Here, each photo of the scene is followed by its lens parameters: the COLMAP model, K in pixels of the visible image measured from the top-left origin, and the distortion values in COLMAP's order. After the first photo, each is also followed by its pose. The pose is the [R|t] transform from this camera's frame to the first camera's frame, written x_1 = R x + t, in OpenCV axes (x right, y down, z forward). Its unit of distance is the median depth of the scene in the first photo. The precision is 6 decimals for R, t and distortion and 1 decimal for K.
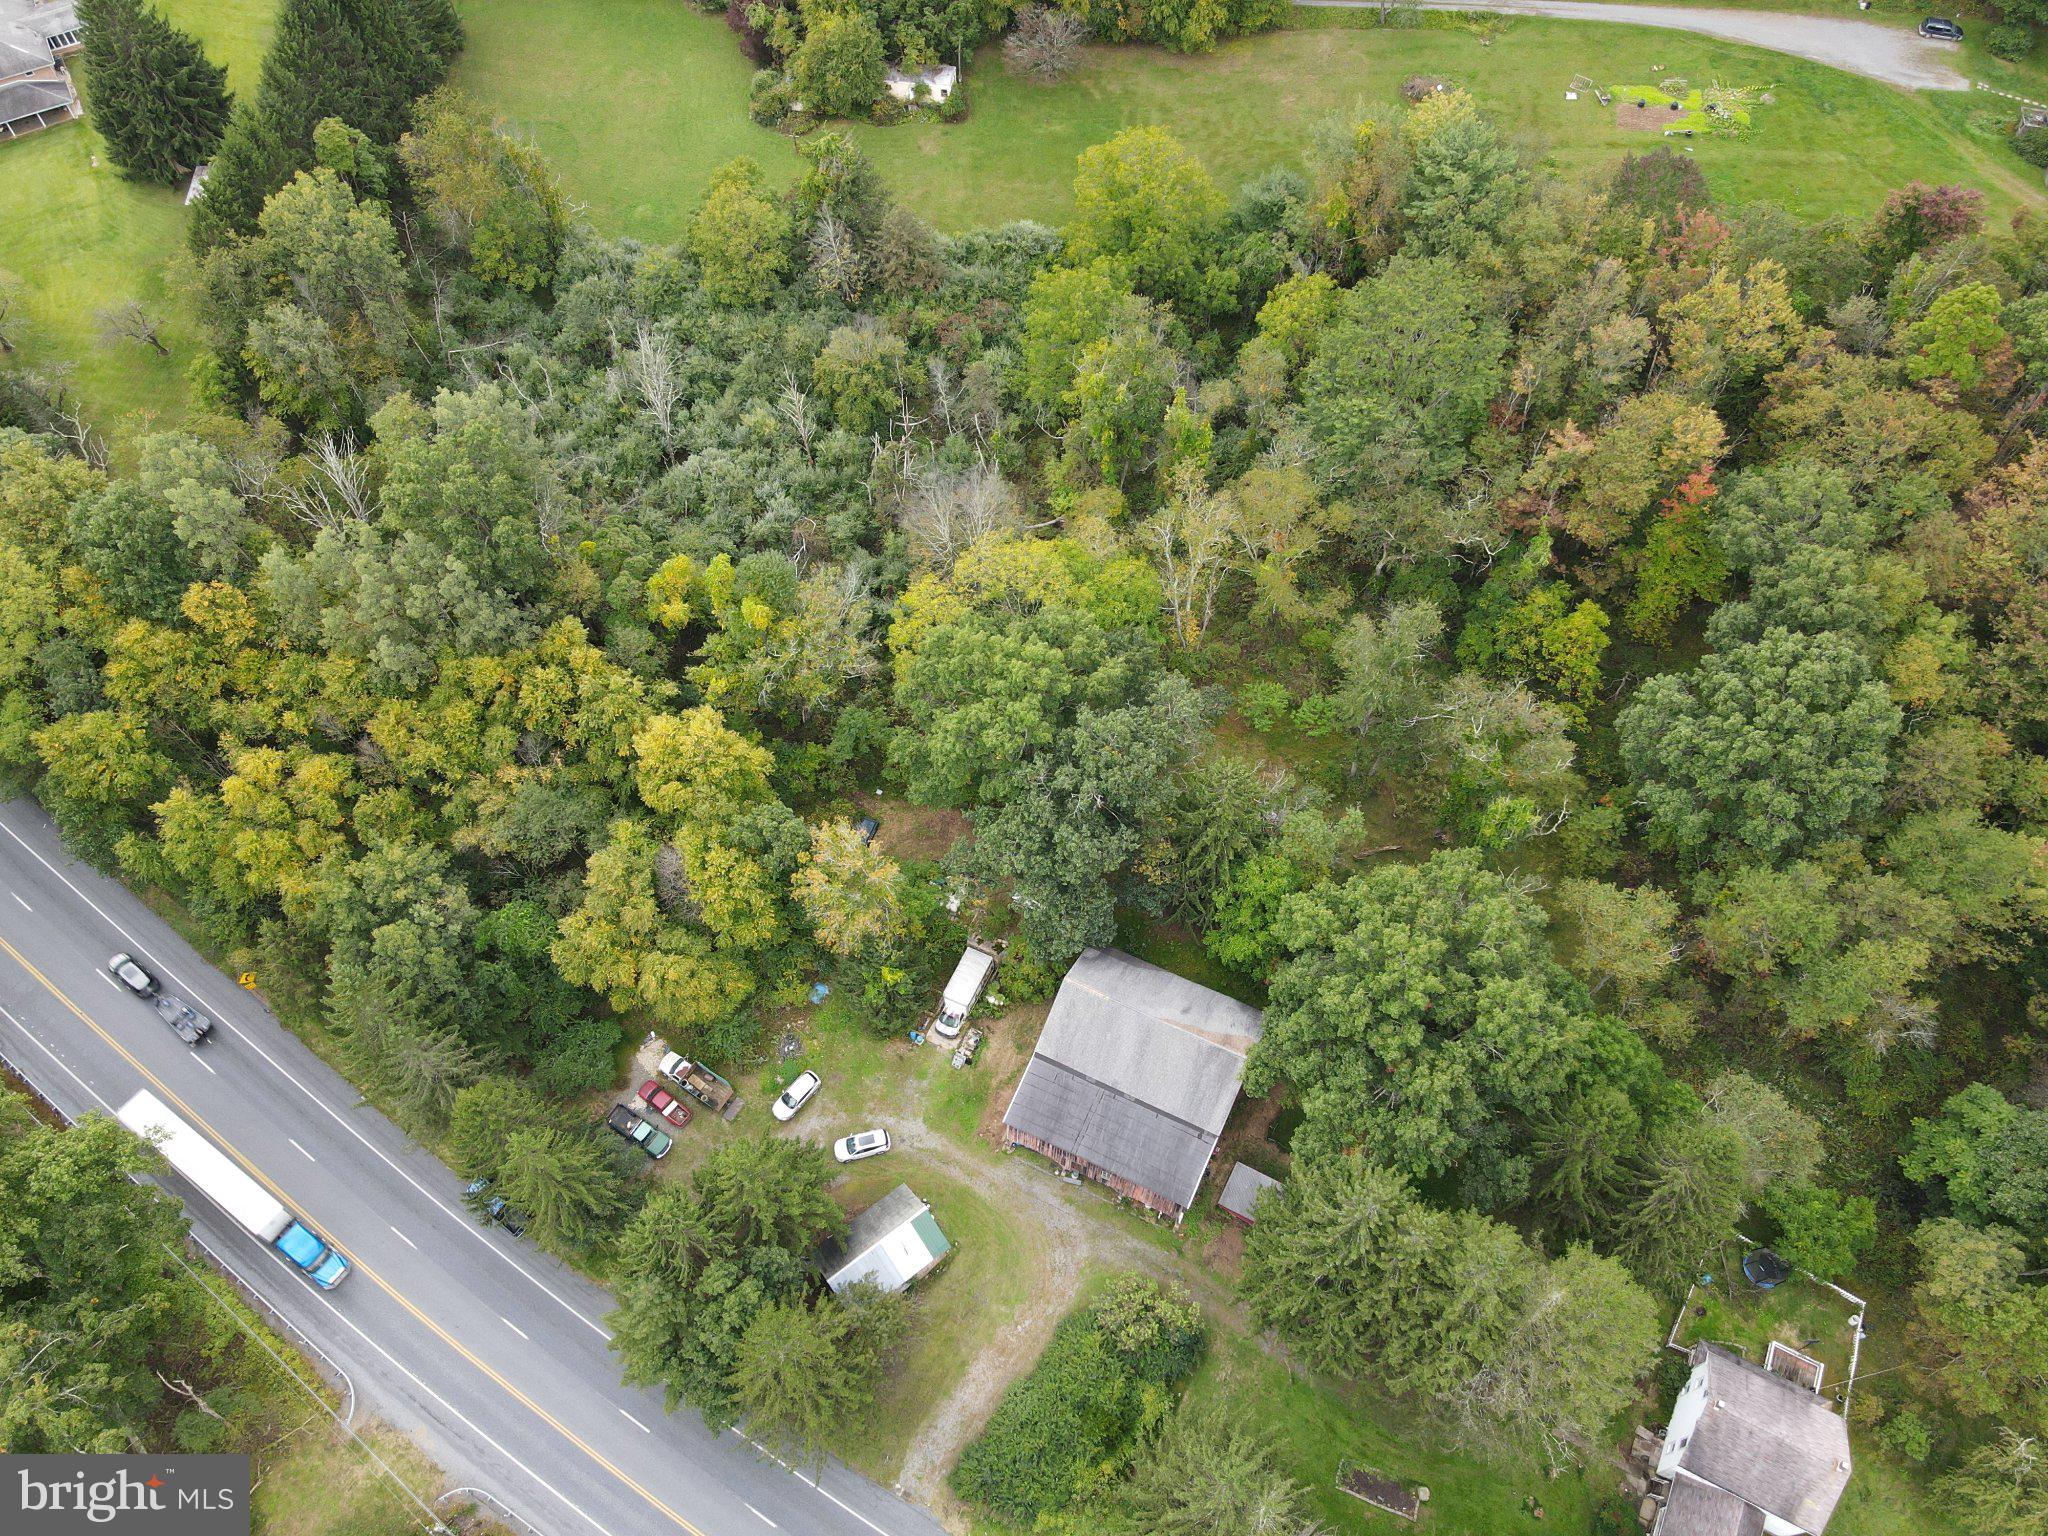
lens RADIAL K [[1498.0, 0, 1024.0], [0, 1498.0, 768.0], [0, 0, 1]] dist [0.009749, 0.013019]
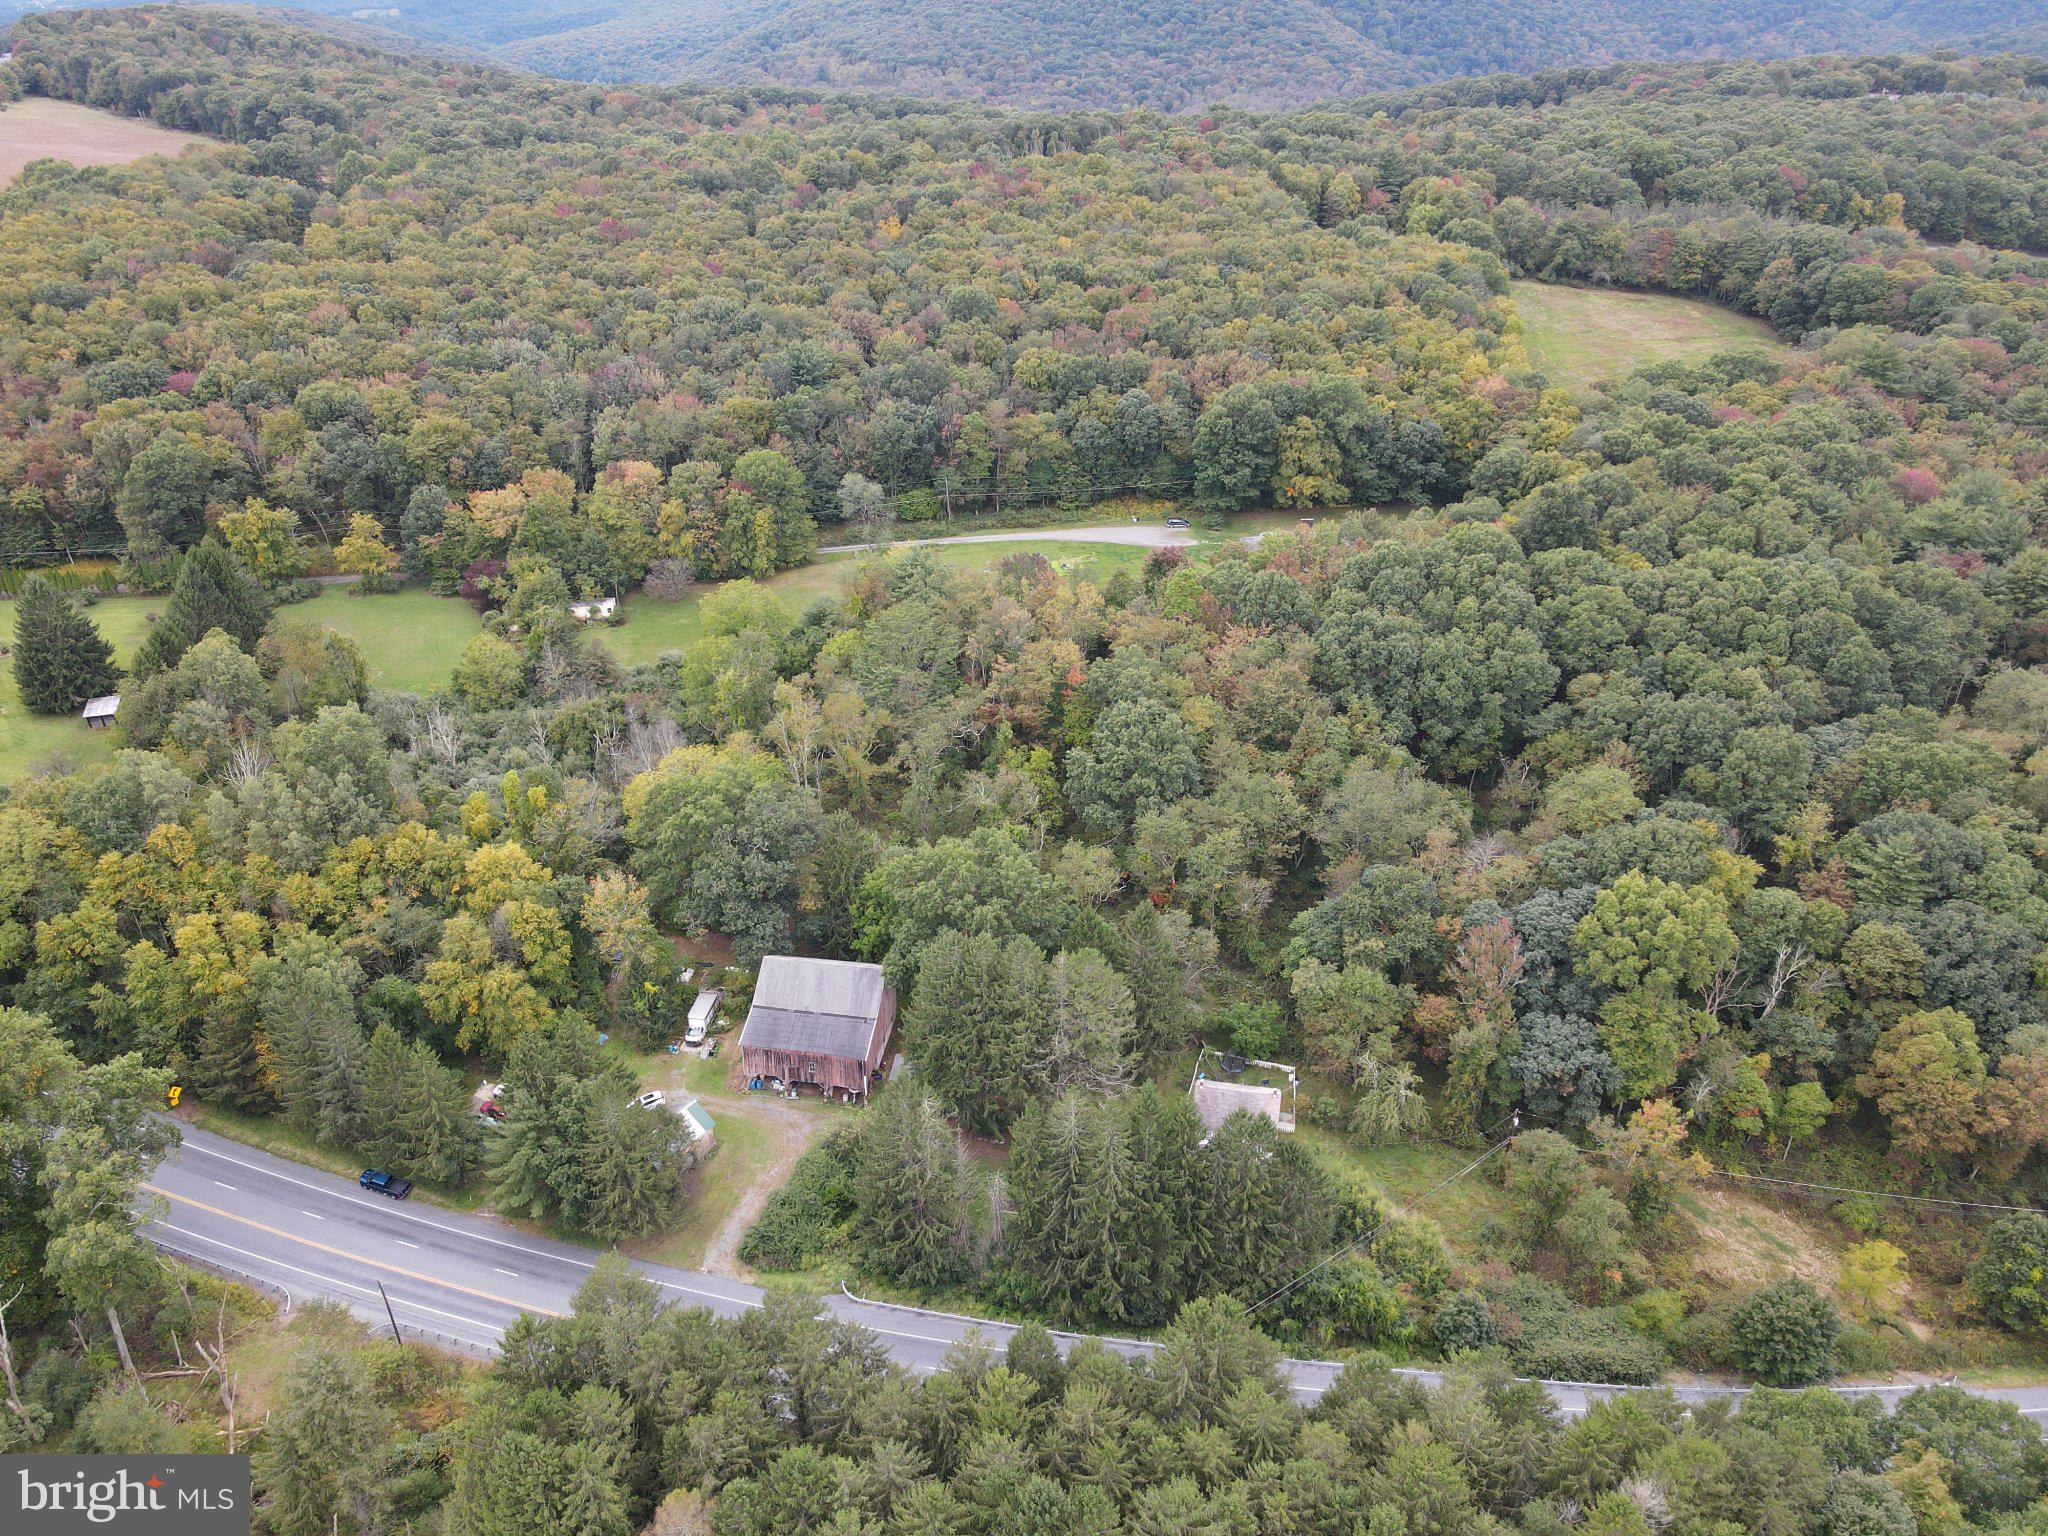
lens RADIAL K [[1498.0, 0, 1024.0], [0, 1498.0, 768.0], [0, 0, 1]] dist [0.009749, 0.013019]
pose [[0.957078, -0.131418, 0.258322, -0.088554], [0.241817, 0.853402, -0.461768, 0.729585], [-0.159768, 0.504414, 0.848552, -0.461711]]
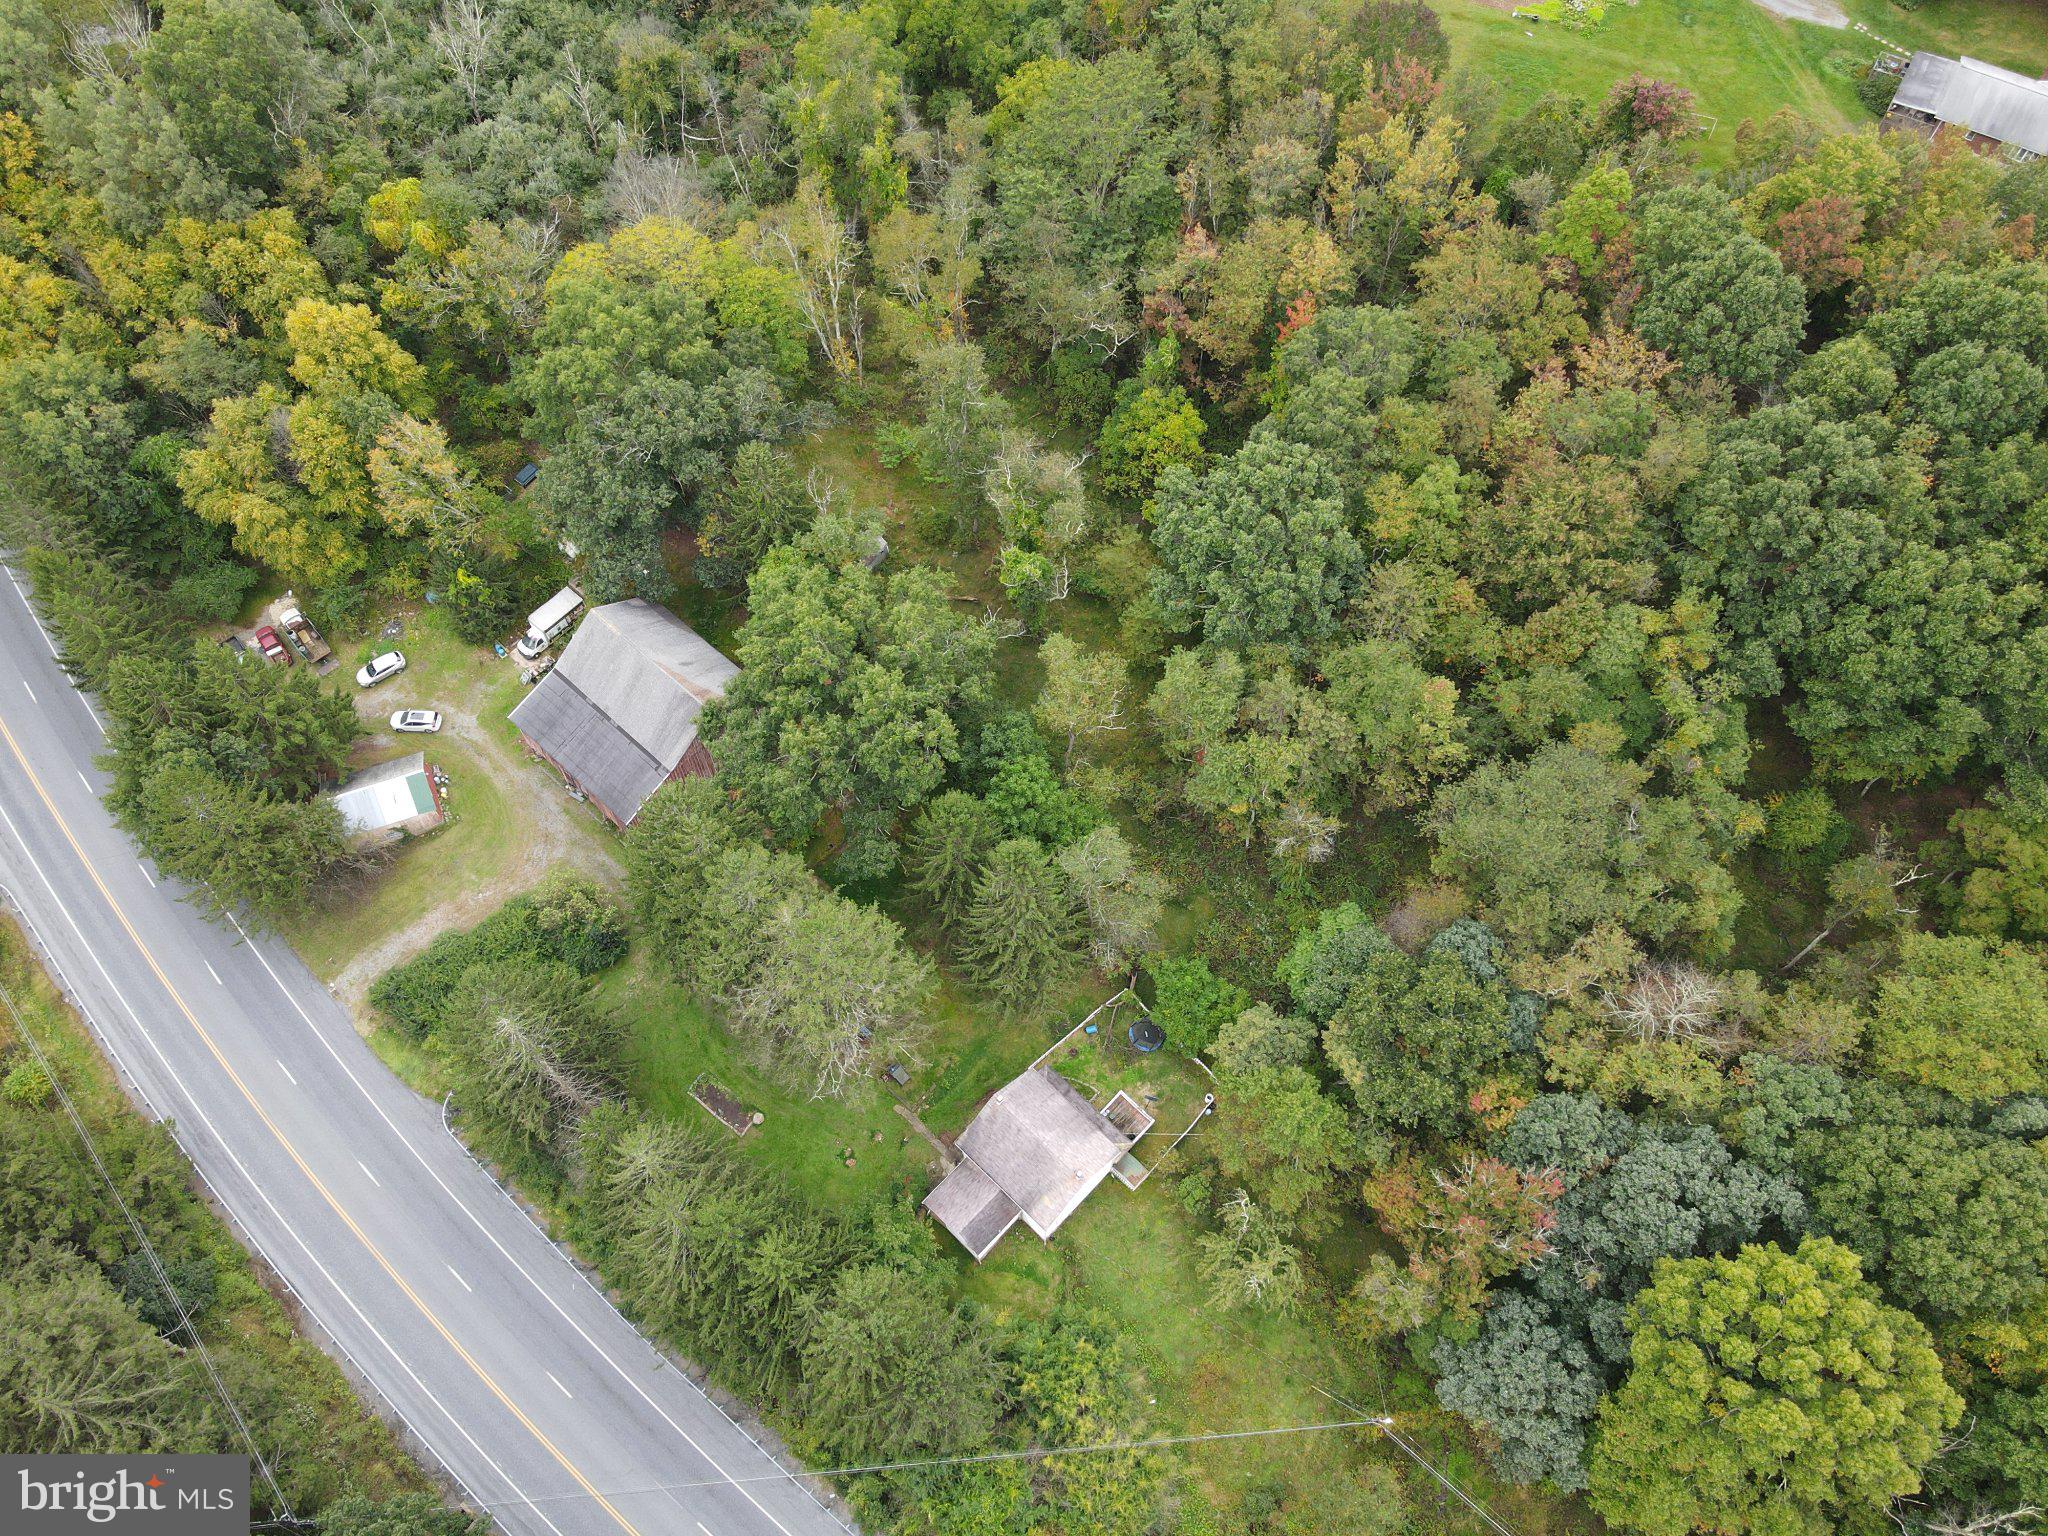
lens RADIAL K [[1506.0, 0, 1024.0], [0, 1506.0, 768.0], [0, 0, 1]] dist [0.001564, 0.039942]
pose [[0.959802, 0.250760, -0.126093, 0.484248], [-0.243867, 0.967445, 0.067667, 0.094921], [0.138957, -0.034197, 0.989708, -0.070492]]
